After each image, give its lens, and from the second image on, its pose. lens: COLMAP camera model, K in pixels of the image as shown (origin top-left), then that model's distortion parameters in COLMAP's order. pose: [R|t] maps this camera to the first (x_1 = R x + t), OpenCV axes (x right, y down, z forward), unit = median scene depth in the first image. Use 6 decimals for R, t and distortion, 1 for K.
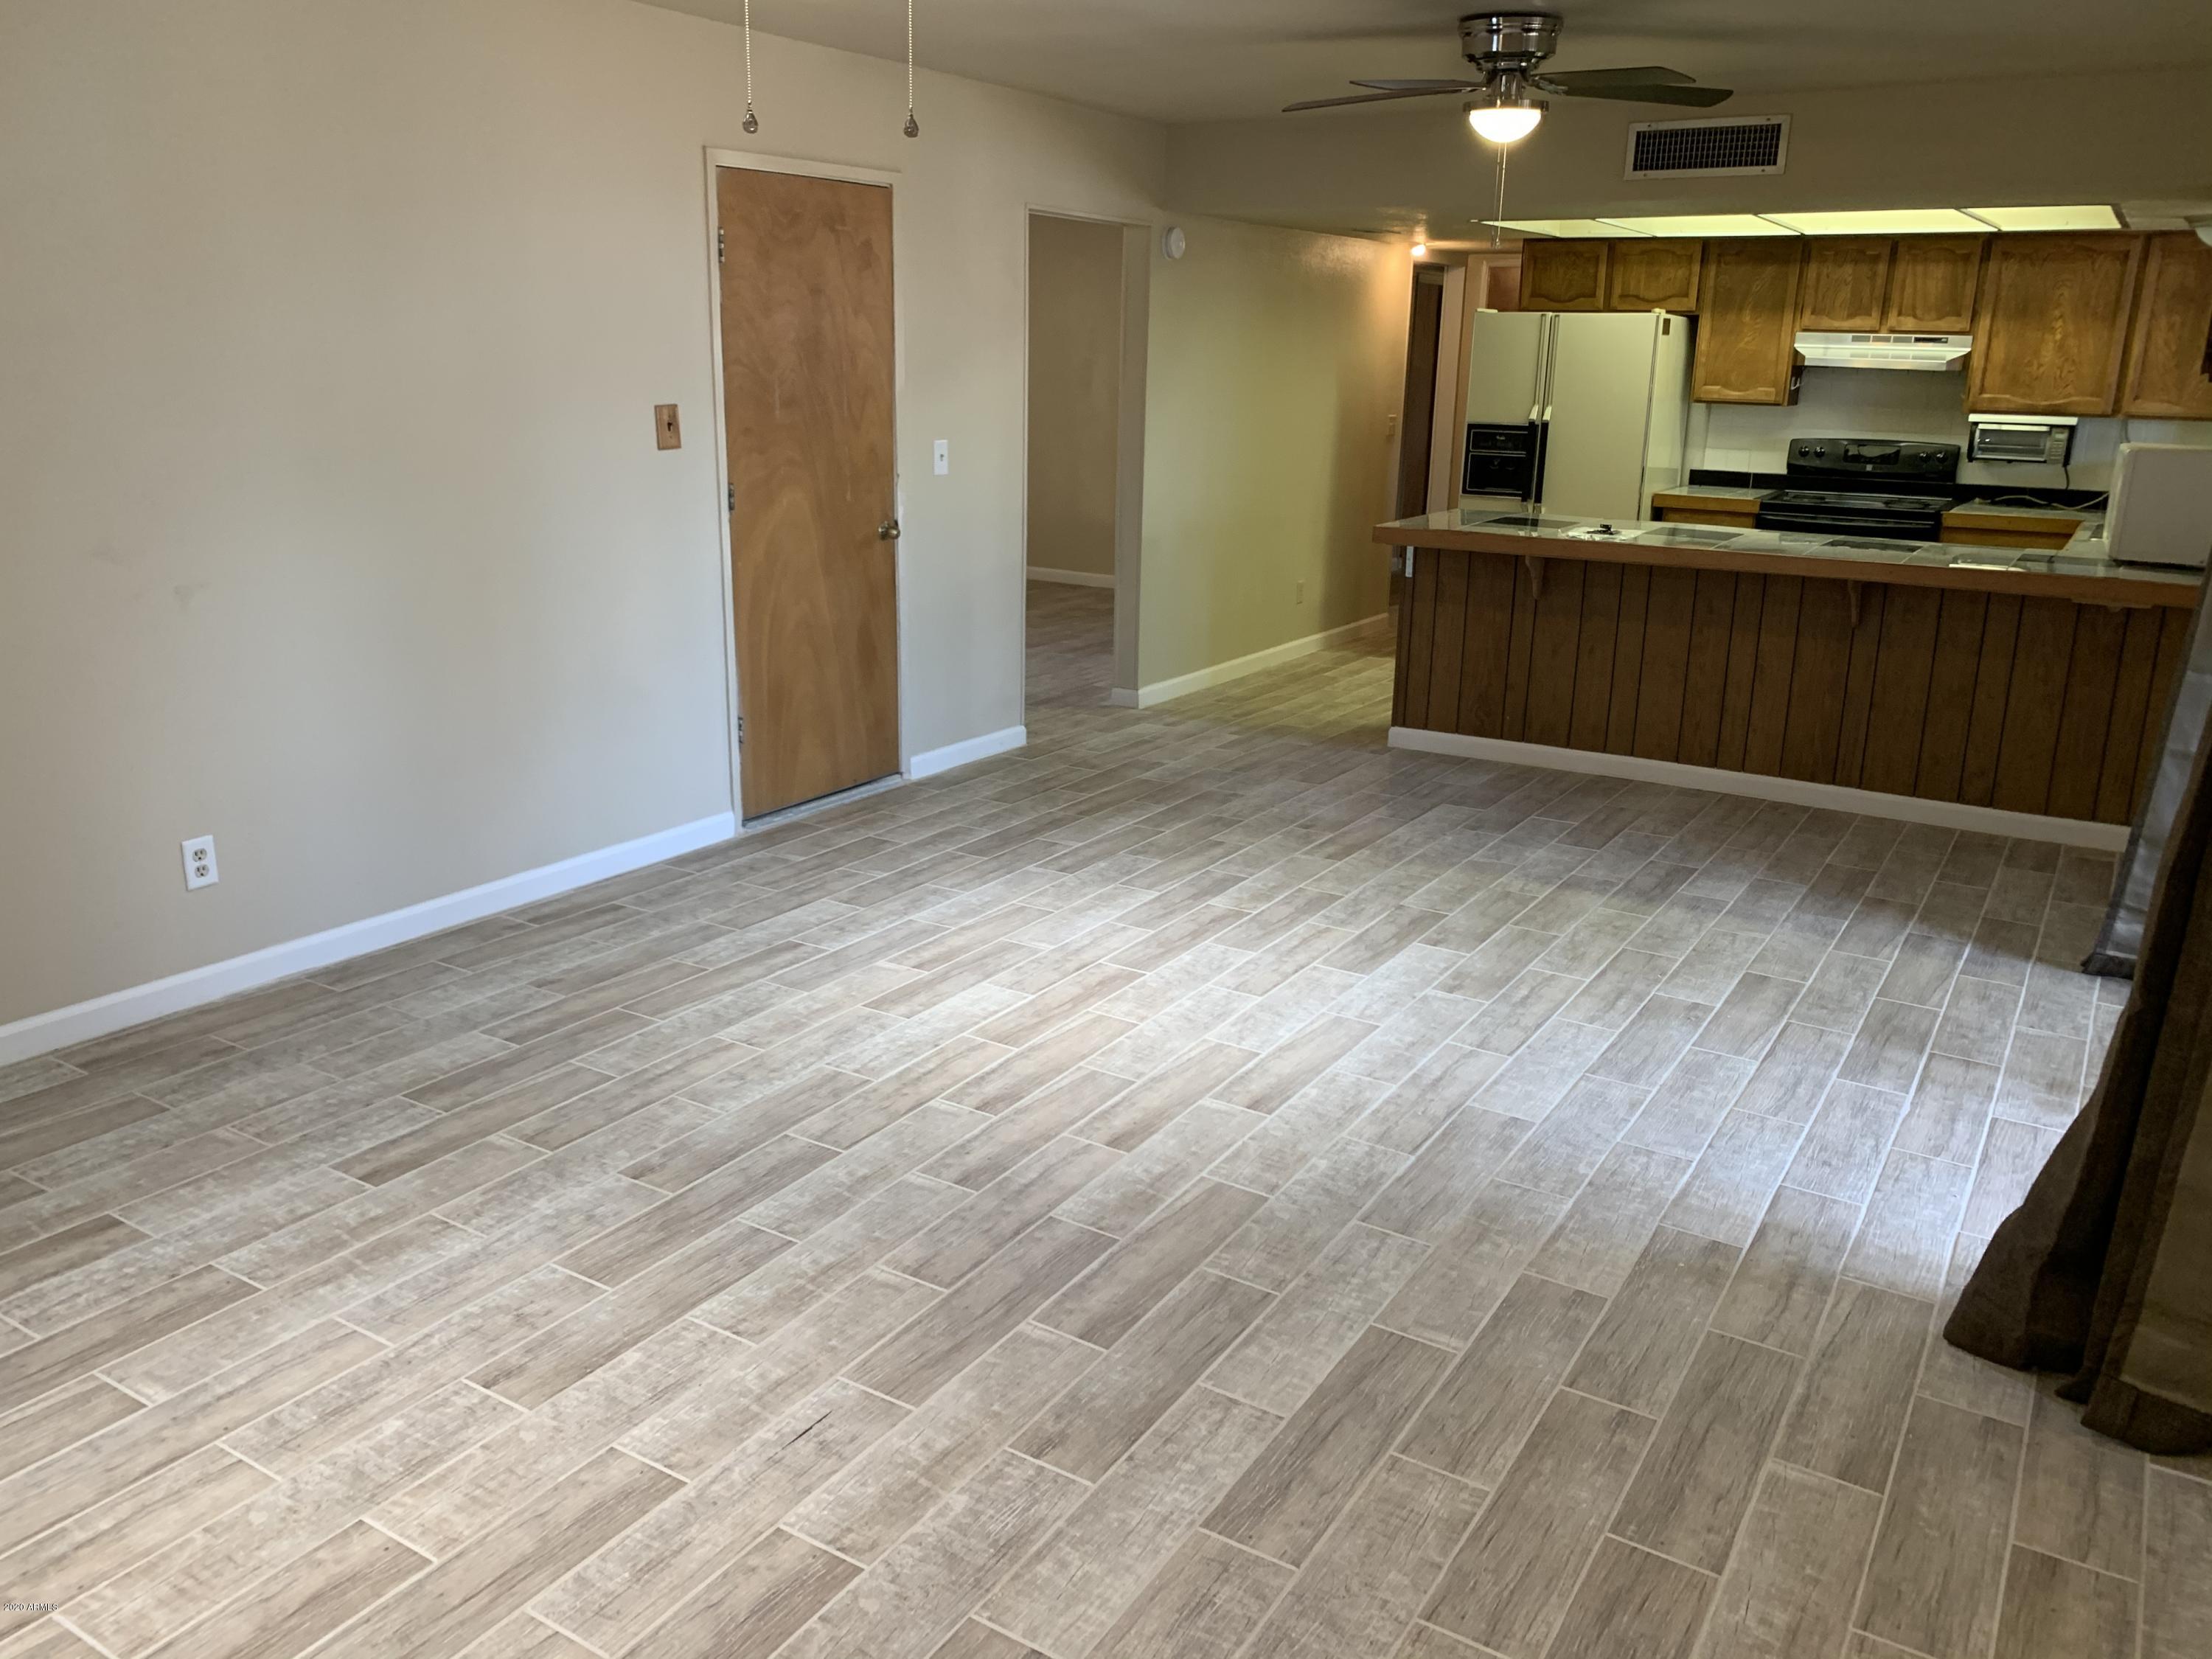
lens RADIAL K [[1724.4, 0, 1132.1], [0, 1724.4, 889.6], [0, 0, 1]] dist [0.069102, -0.080789]
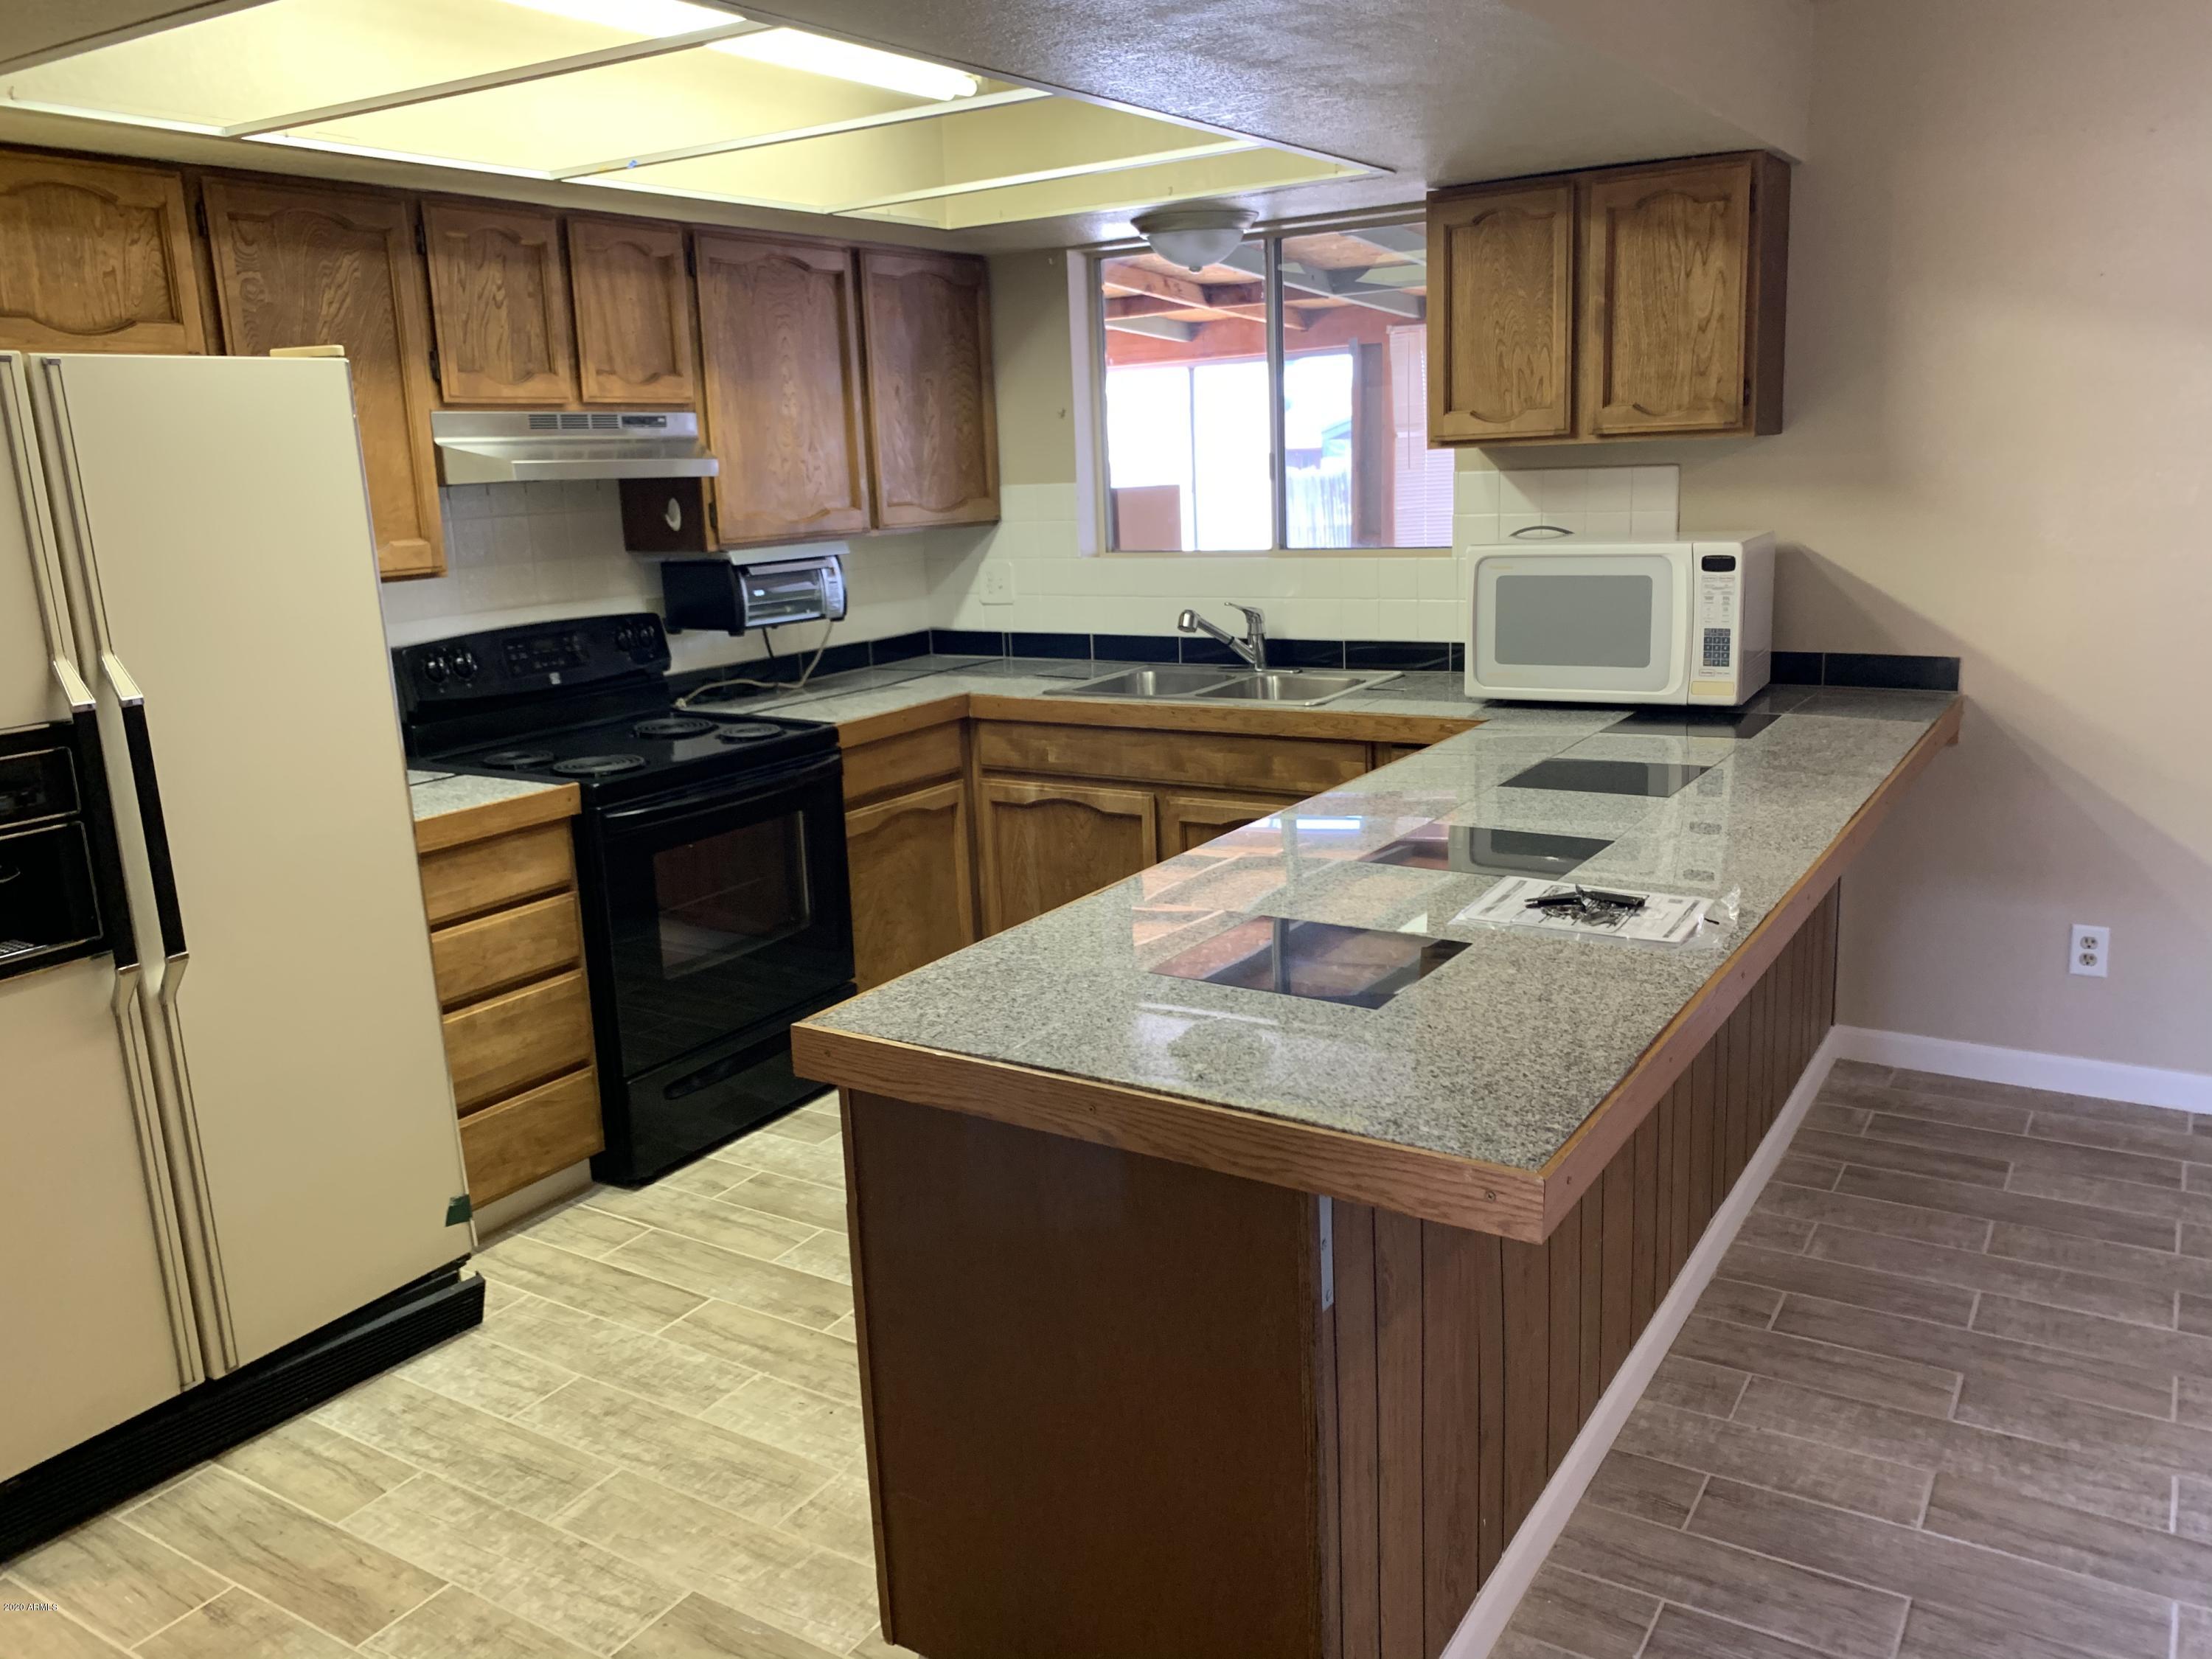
lens RADIAL K [[1724.4, 0, 1108.4], [0, 1724.4, 825.6], [0, 0, 1]] dist [0.069102, -0.080789]
pose [[0.020232, -0.246869, 0.968838, -0.097236], [0.334285, 0.914936, 0.226154, -0.423273], [-0.942255, 0.319292, 0.101035, 1.317287]]
